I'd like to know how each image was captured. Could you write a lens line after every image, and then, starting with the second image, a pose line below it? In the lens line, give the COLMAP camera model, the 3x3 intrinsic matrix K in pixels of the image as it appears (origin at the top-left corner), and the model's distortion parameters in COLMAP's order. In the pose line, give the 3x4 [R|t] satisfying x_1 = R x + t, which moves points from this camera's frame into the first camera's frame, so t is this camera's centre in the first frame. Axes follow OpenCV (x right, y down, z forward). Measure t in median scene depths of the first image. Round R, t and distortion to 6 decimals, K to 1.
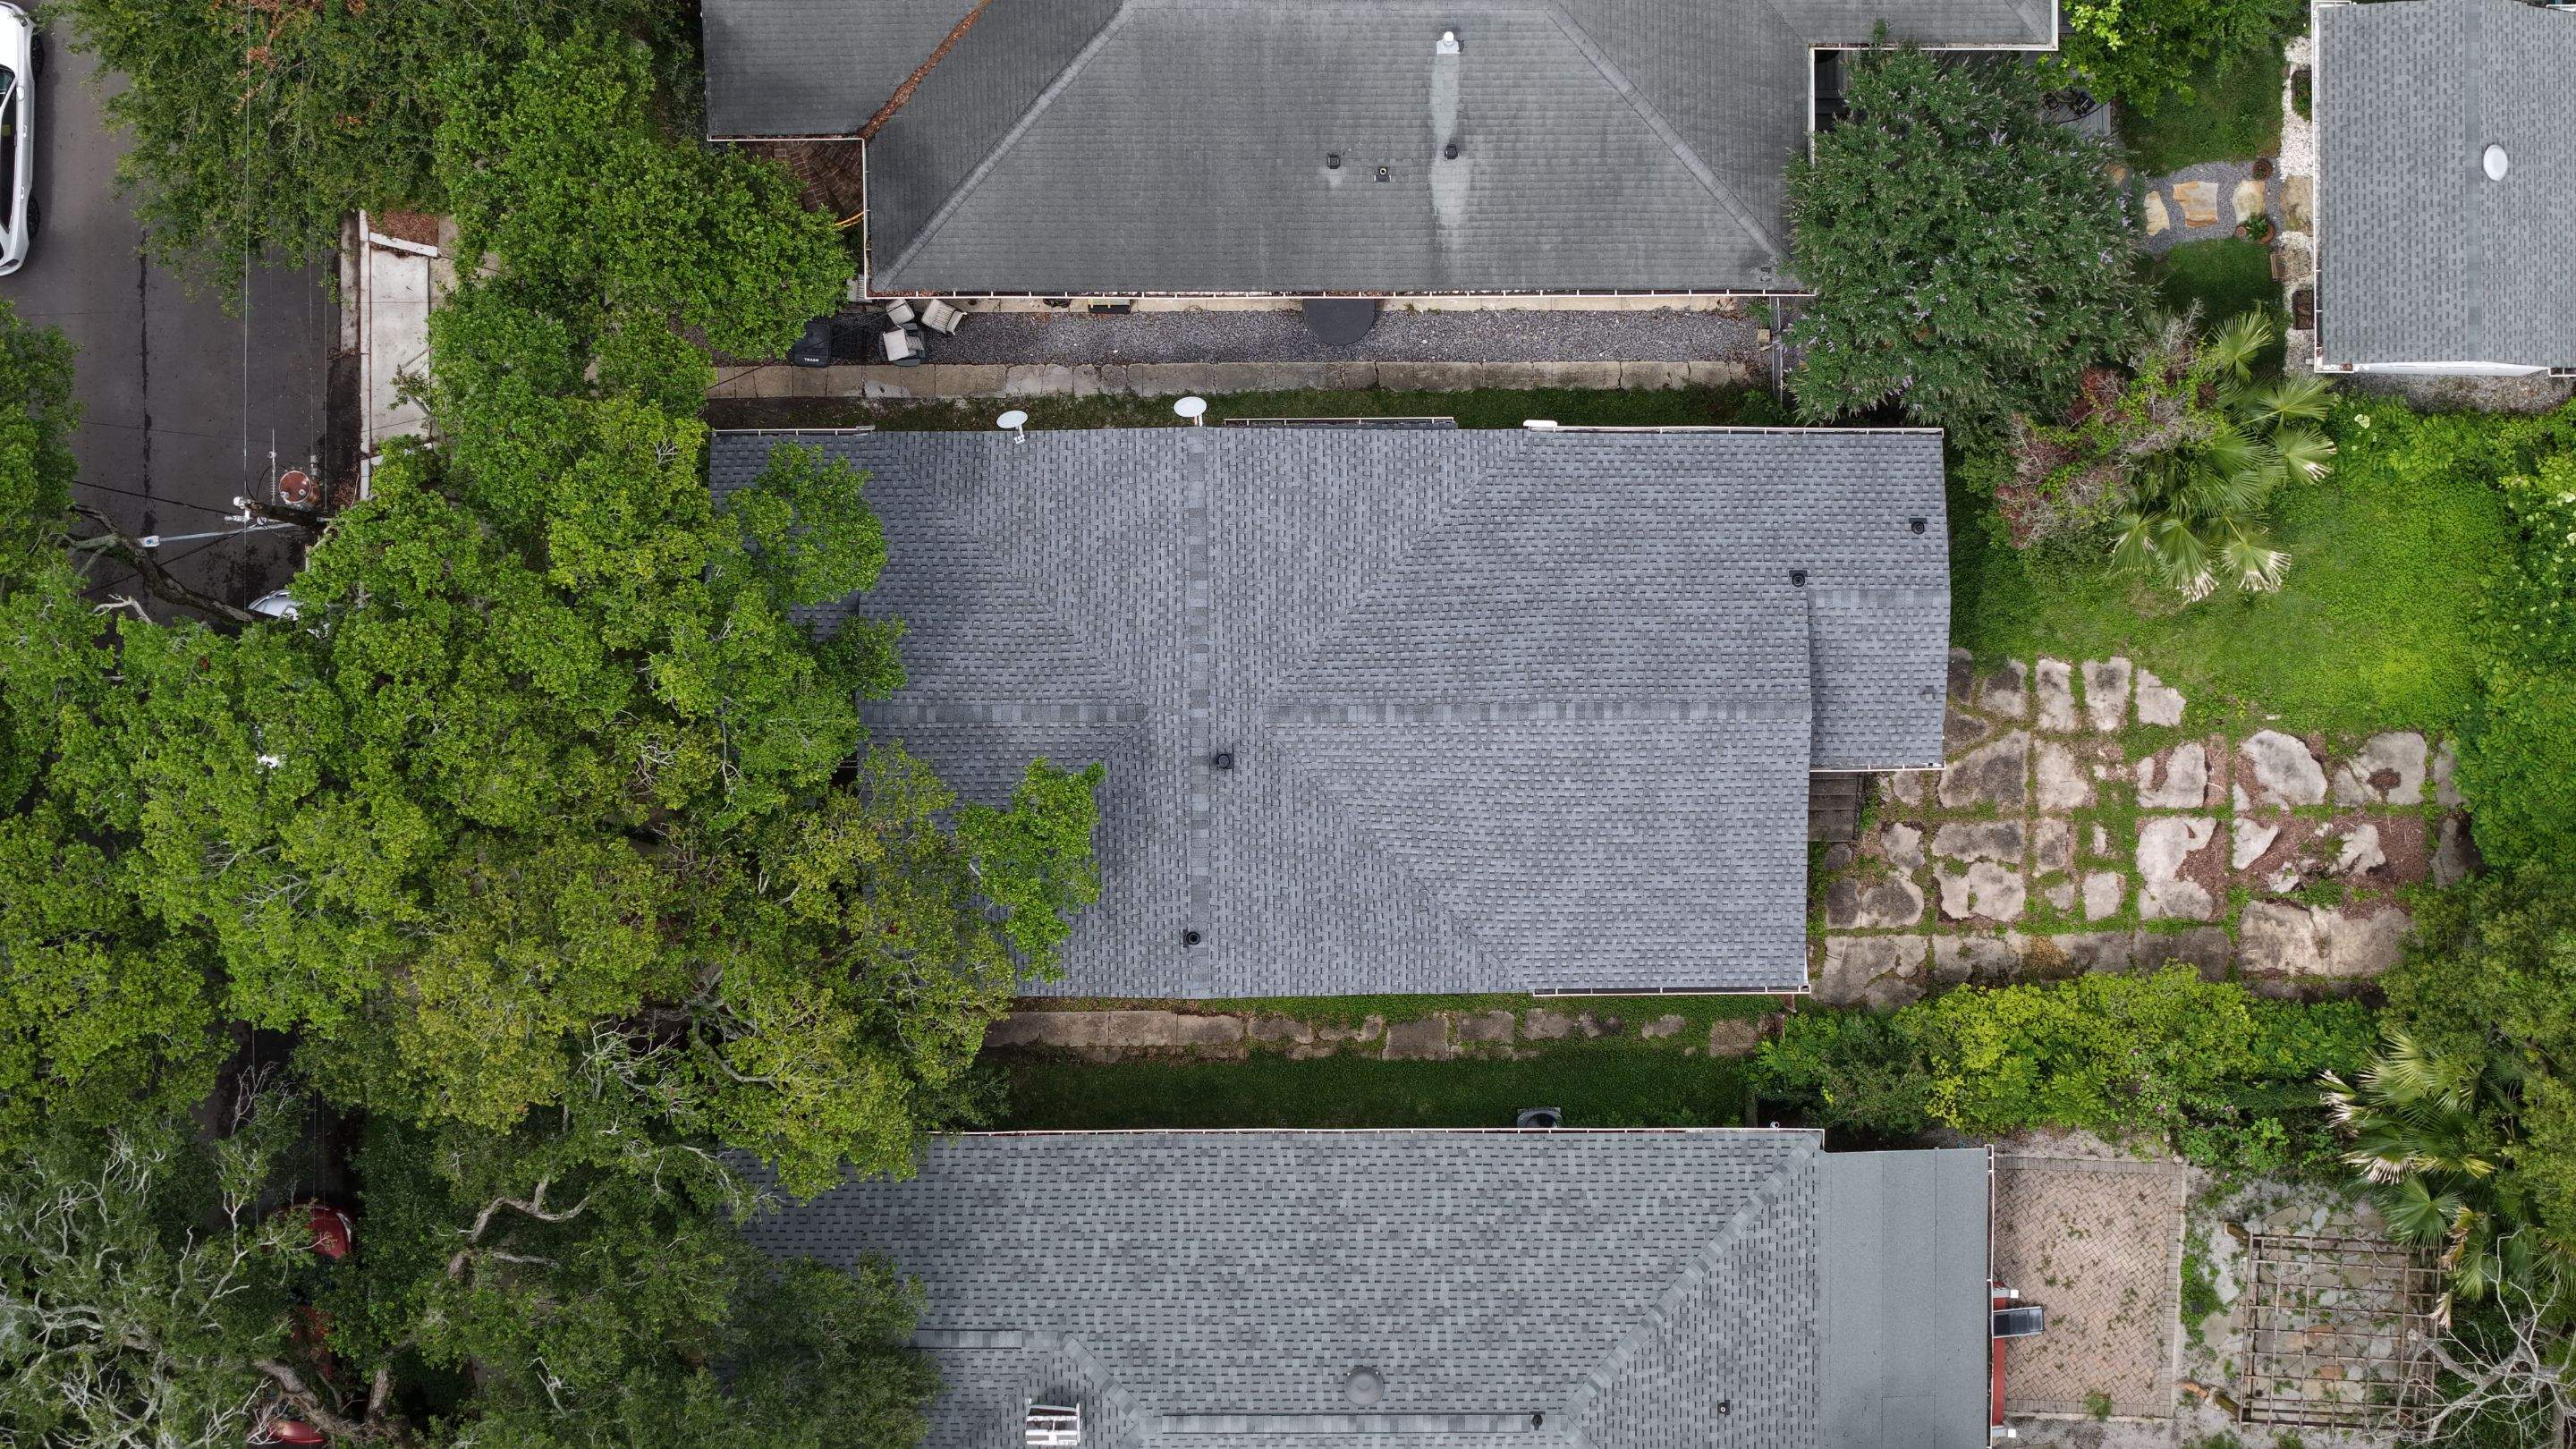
lens RADIAL K [[5426.6, 0, 1332.8], [0, 5426.6, 723.5], [0, 0, 1]] dist [-0.227822, 1.025035]
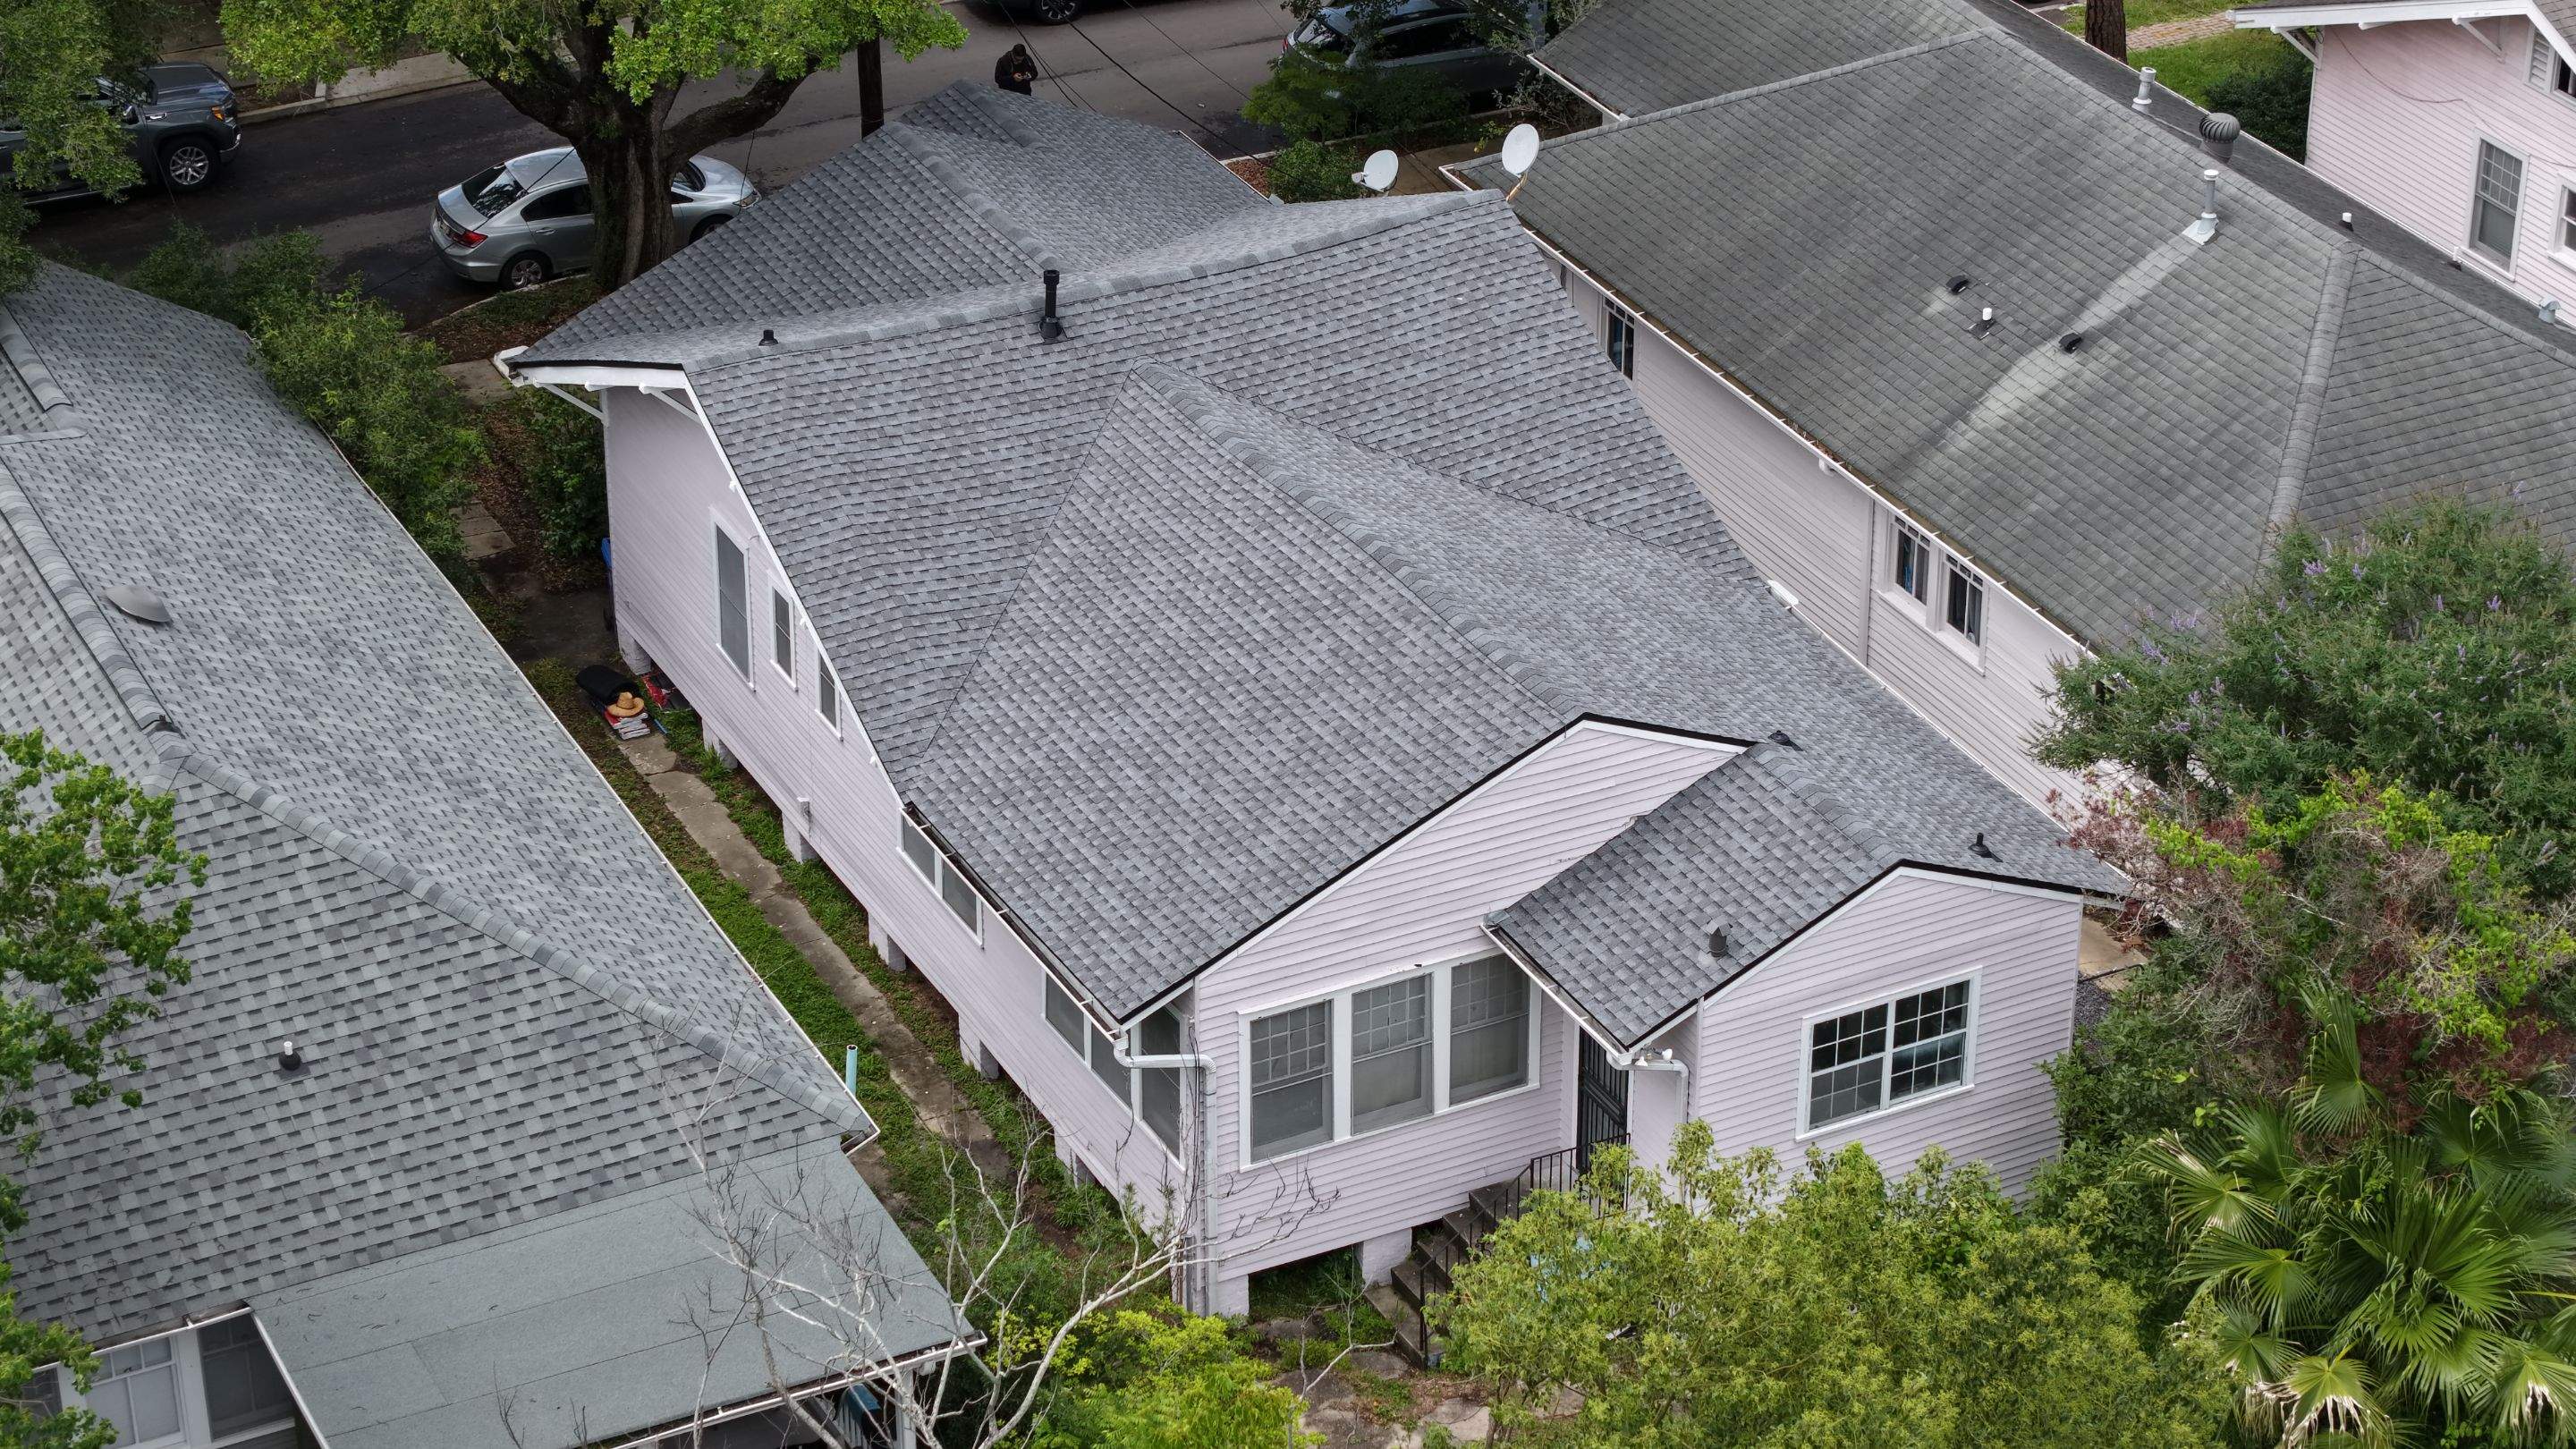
lens RADIAL K [[5426.6, 0, 1332.8], [0, 5426.6, 723.5], [0, 0, 1]] dist [-0.227822, 1.025035]
pose [[0.454290, 0.416407, -0.787544, 0.497574], [-0.890853, 0.213348, -0.401078, 0.234459], [0.001009, 0.883792, 0.467880, 0.737132]]
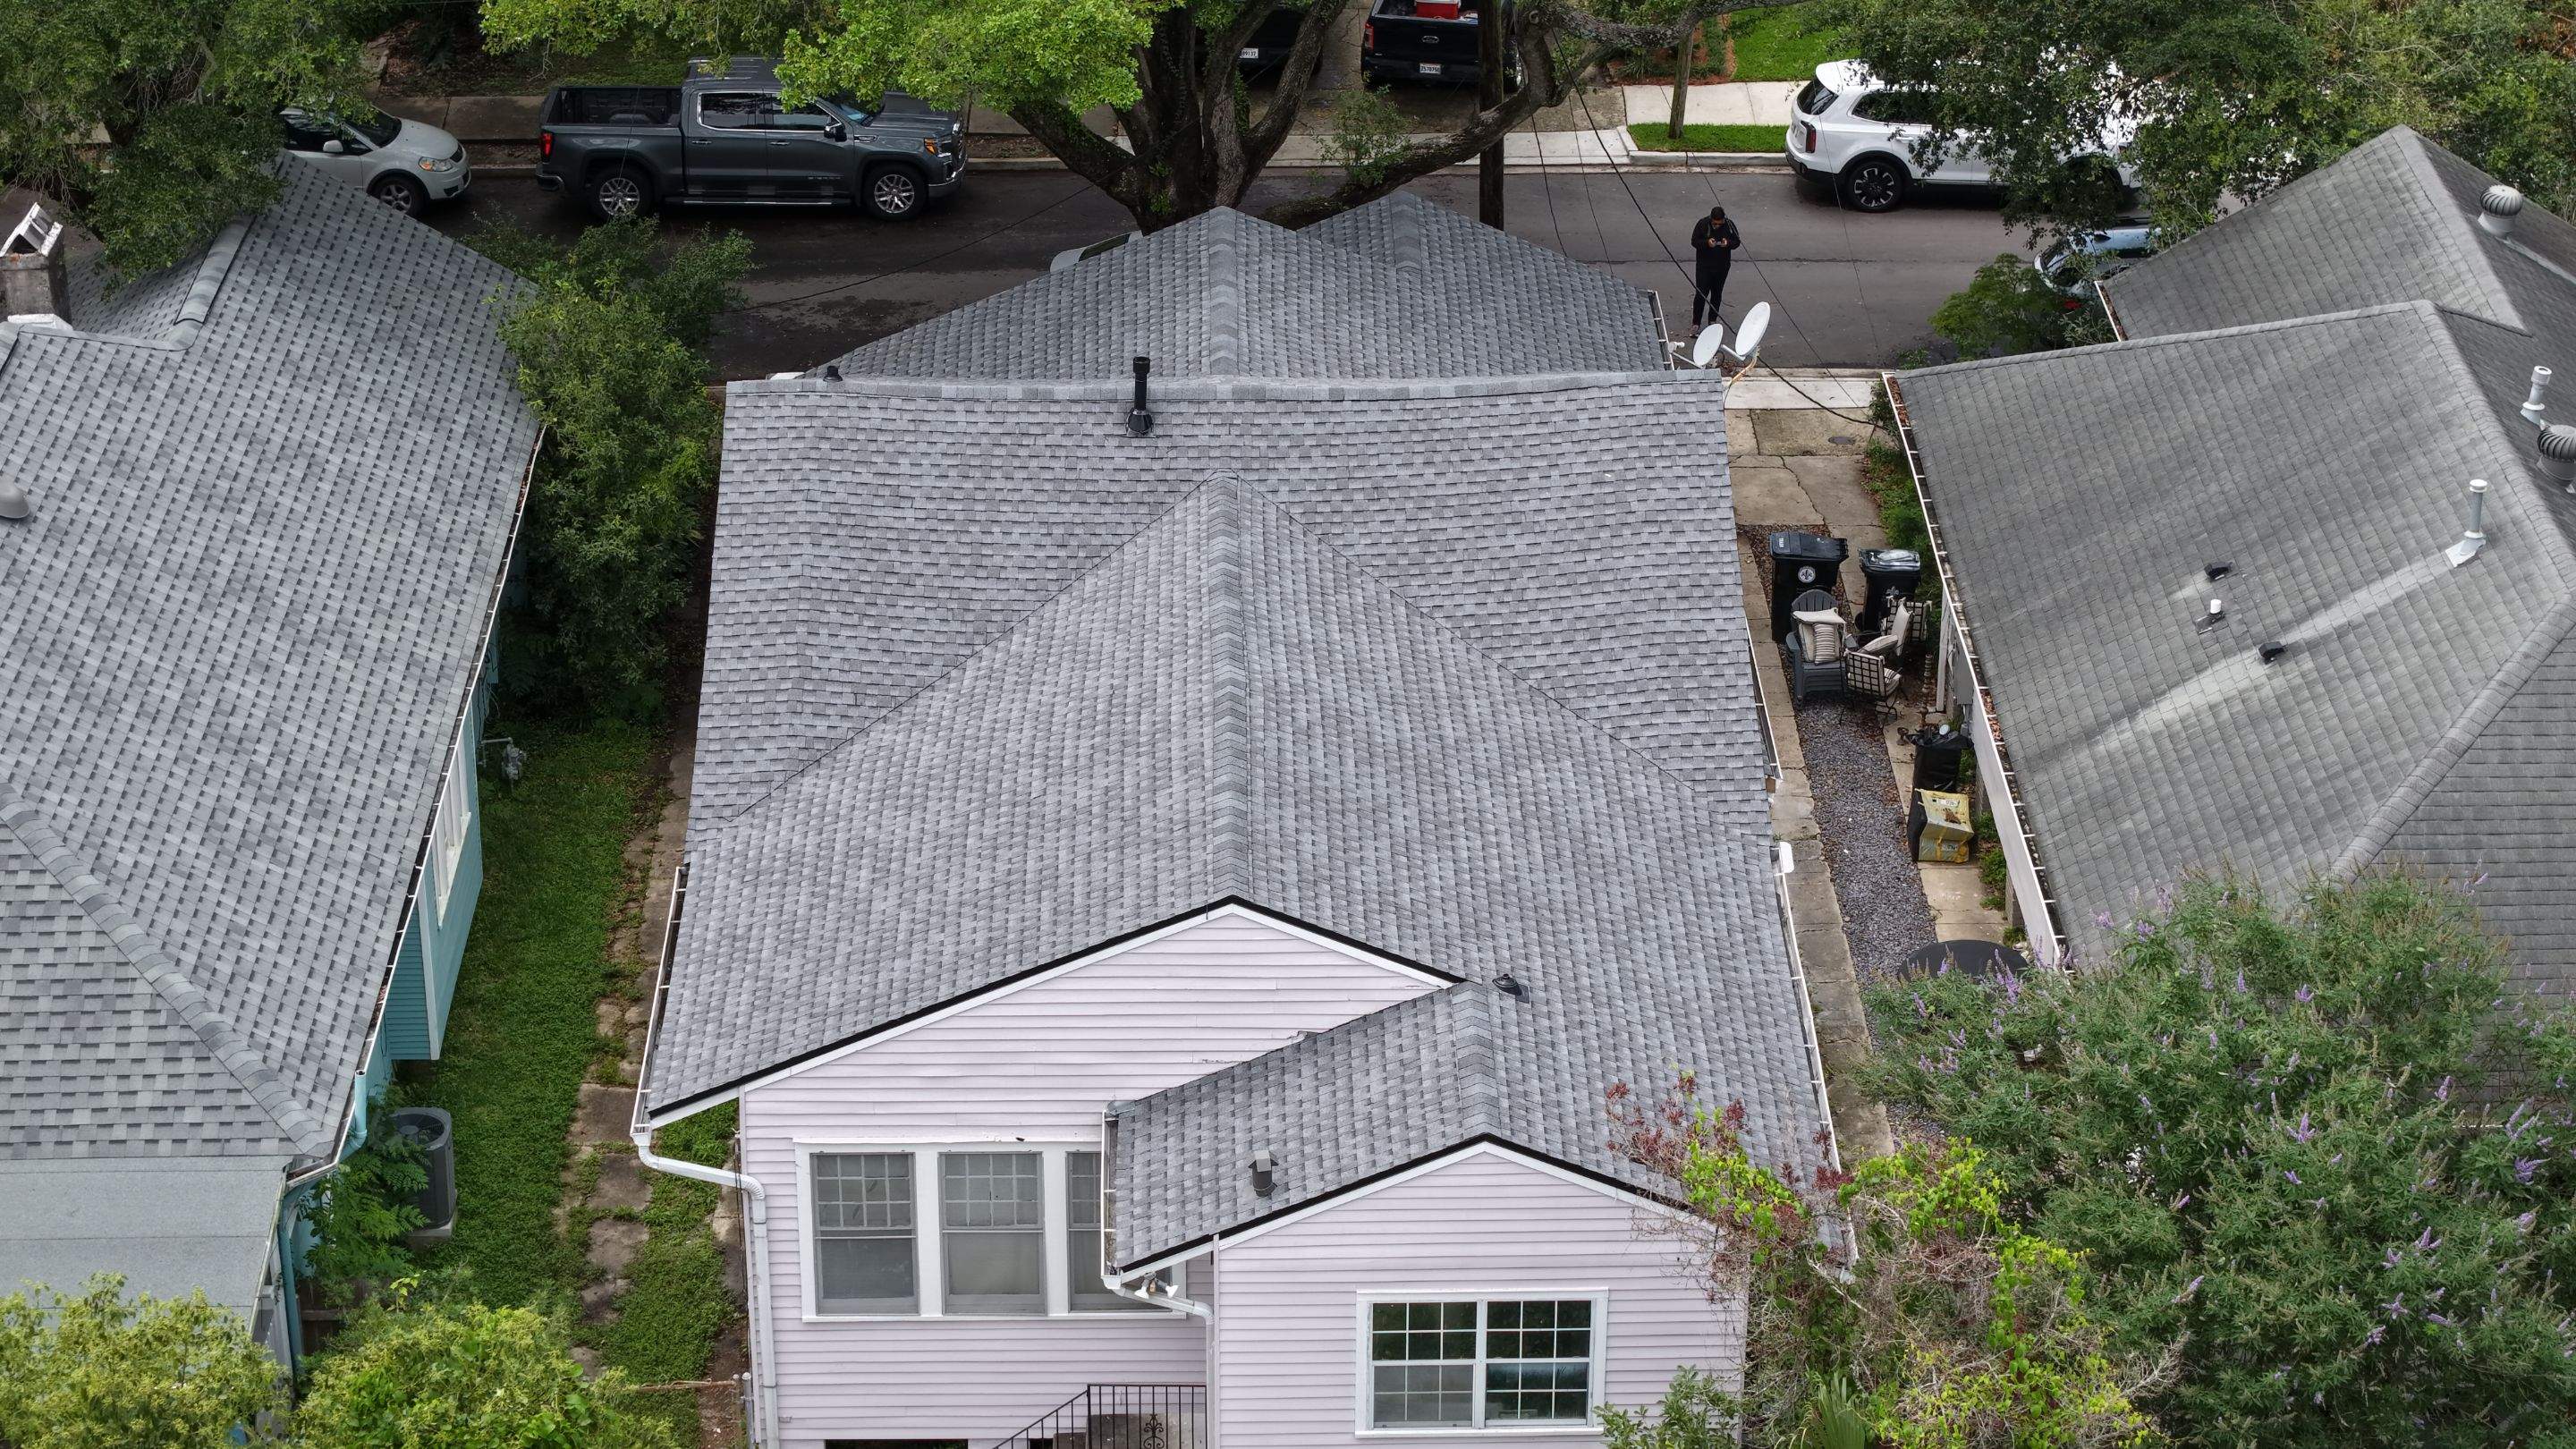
lens RADIAL K [[5426.6, 0, 1332.8], [0, 5426.6, 723.5], [0, 0, 1]] dist [-0.227822, 1.025035]
pose [[0.019716, 0.418673, -0.907923, 0.503636], [-0.999779, 0.001632, -0.020958, -0.001304], [-0.007293, 0.908136, 0.418613, 0.778253]]
